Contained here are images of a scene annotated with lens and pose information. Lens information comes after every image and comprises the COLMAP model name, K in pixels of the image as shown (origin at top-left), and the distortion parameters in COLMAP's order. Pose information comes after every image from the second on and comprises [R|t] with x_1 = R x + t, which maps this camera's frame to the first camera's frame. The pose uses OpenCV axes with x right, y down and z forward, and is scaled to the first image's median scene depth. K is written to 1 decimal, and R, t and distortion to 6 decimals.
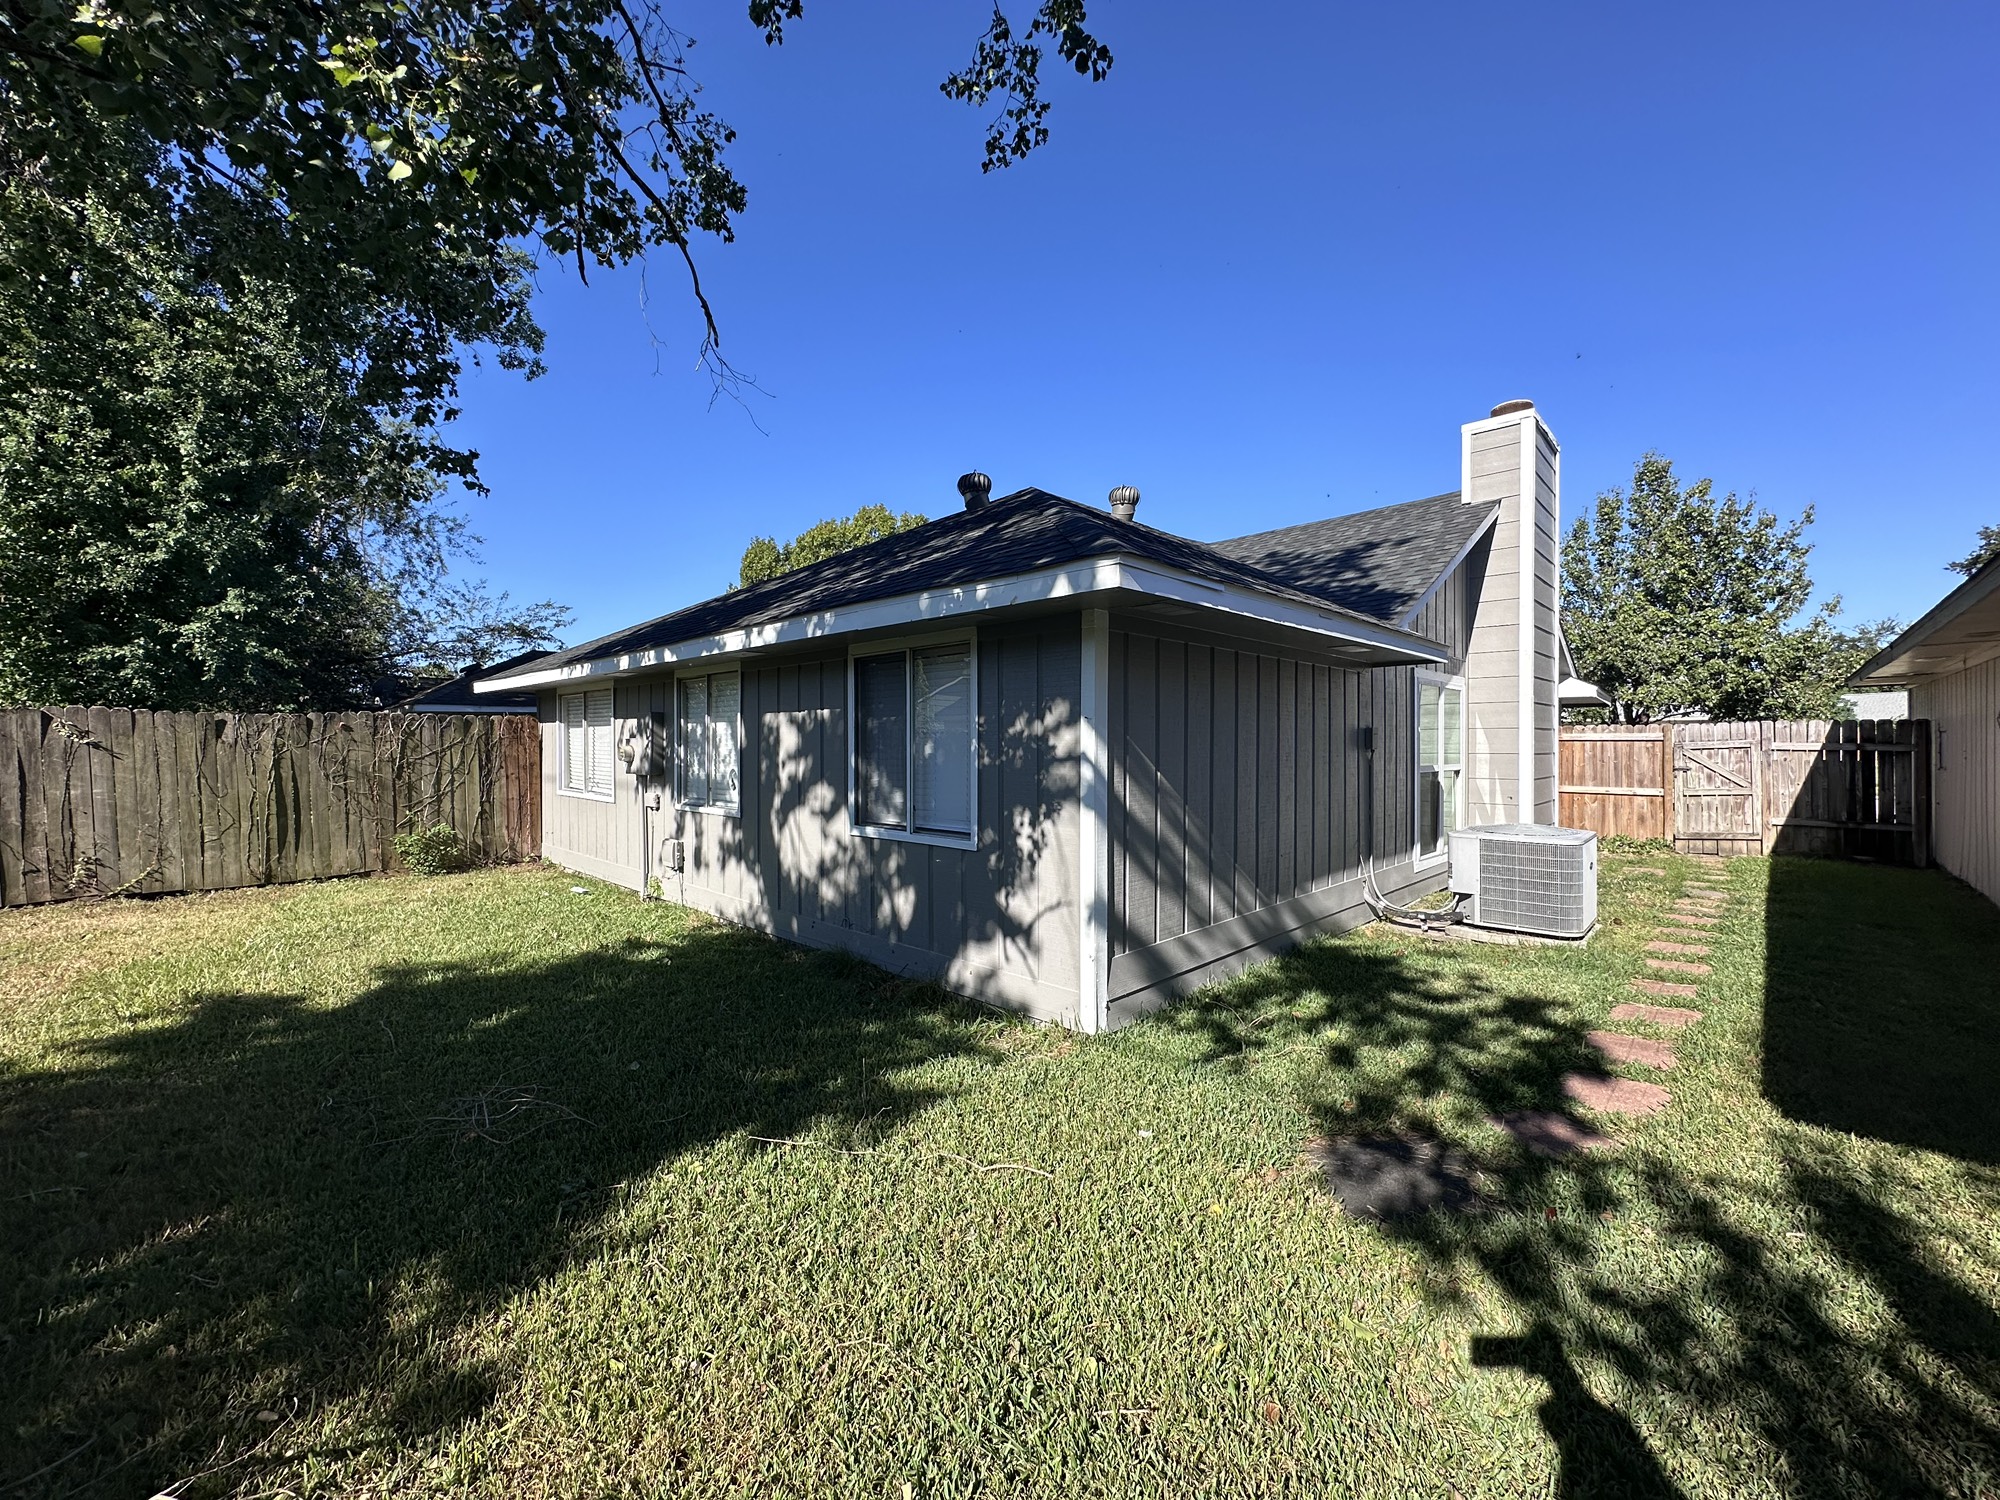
lens RADIAL K [[796.5, 0, 998.8], [0, 796.5, 747.4], [0, 0, 1]] dist [-0.005002, 0.001088]
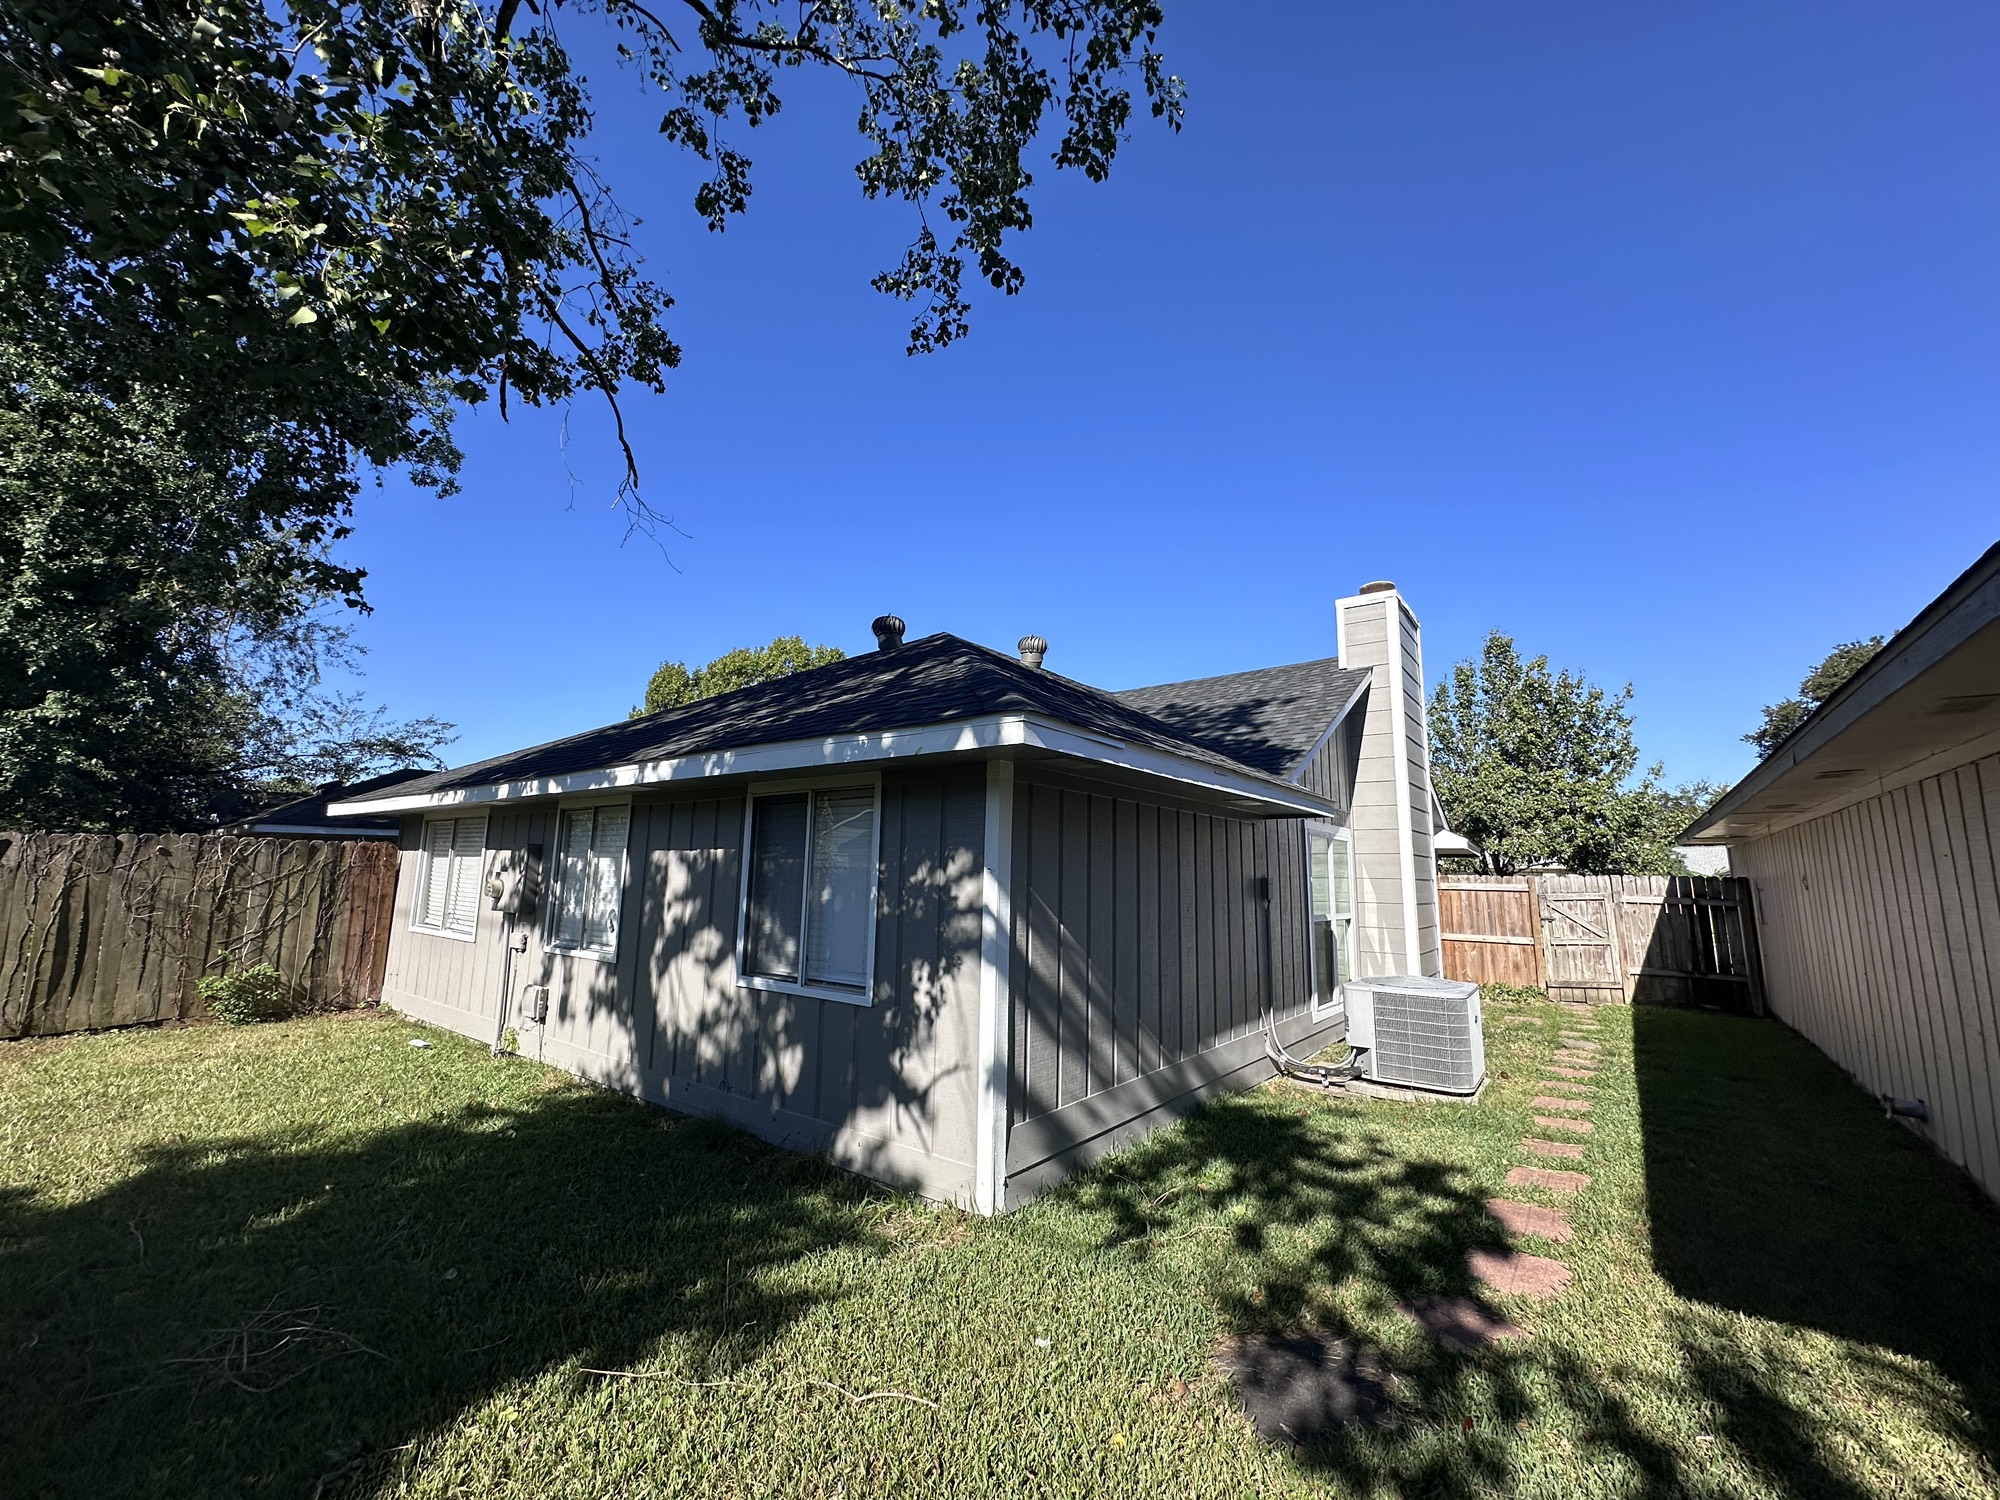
lens RADIAL K [[796.5, 0, 998.9], [0, 796.5, 747.4], [0, 0, 1]] dist [-0.005002, 0.001088]
pose [[0.993091, 0.038108, 0.110991, 0.004647], [-0.019133, 0.985729, -0.167251, -0.014724], [-0.115780, 0.163972, 0.979647, 0.006060]]
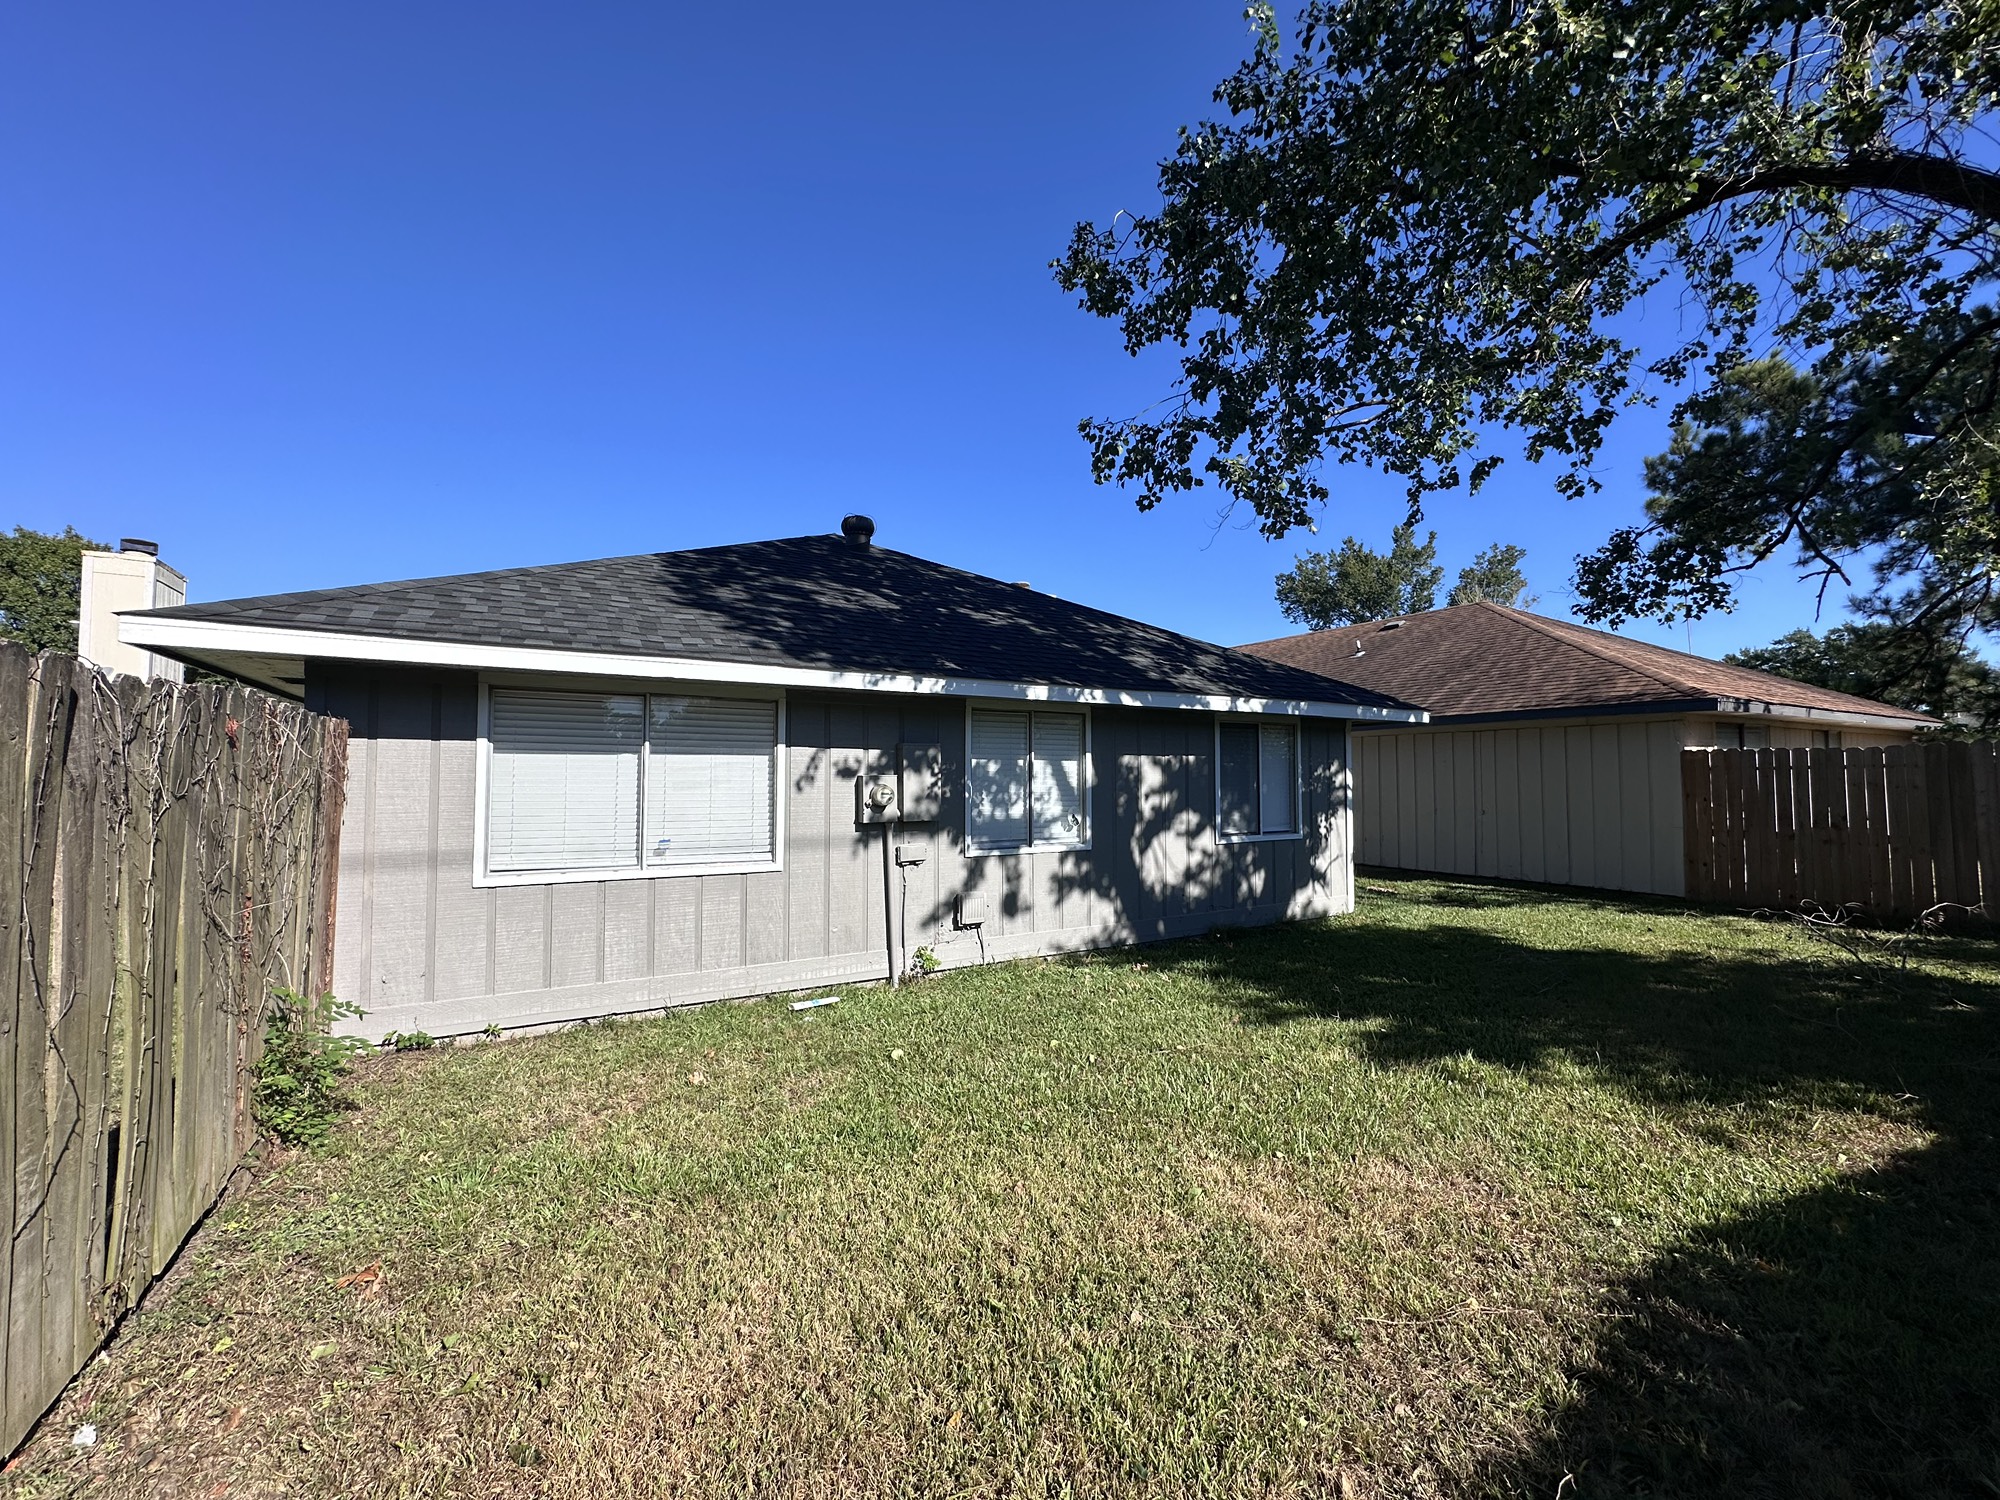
lens RADIAL K [[796.5, 0, 999.4], [0, 796.5, 748.2], [0, 0, 1]] dist [-0.005002, 0.001088]
pose [[0.267969, 0.038662, 0.962651, -1.605613], [0.008059, 0.999070, -0.042368, -0.005661], [-0.963394, 0.019111, 0.267408, 0.946764]]
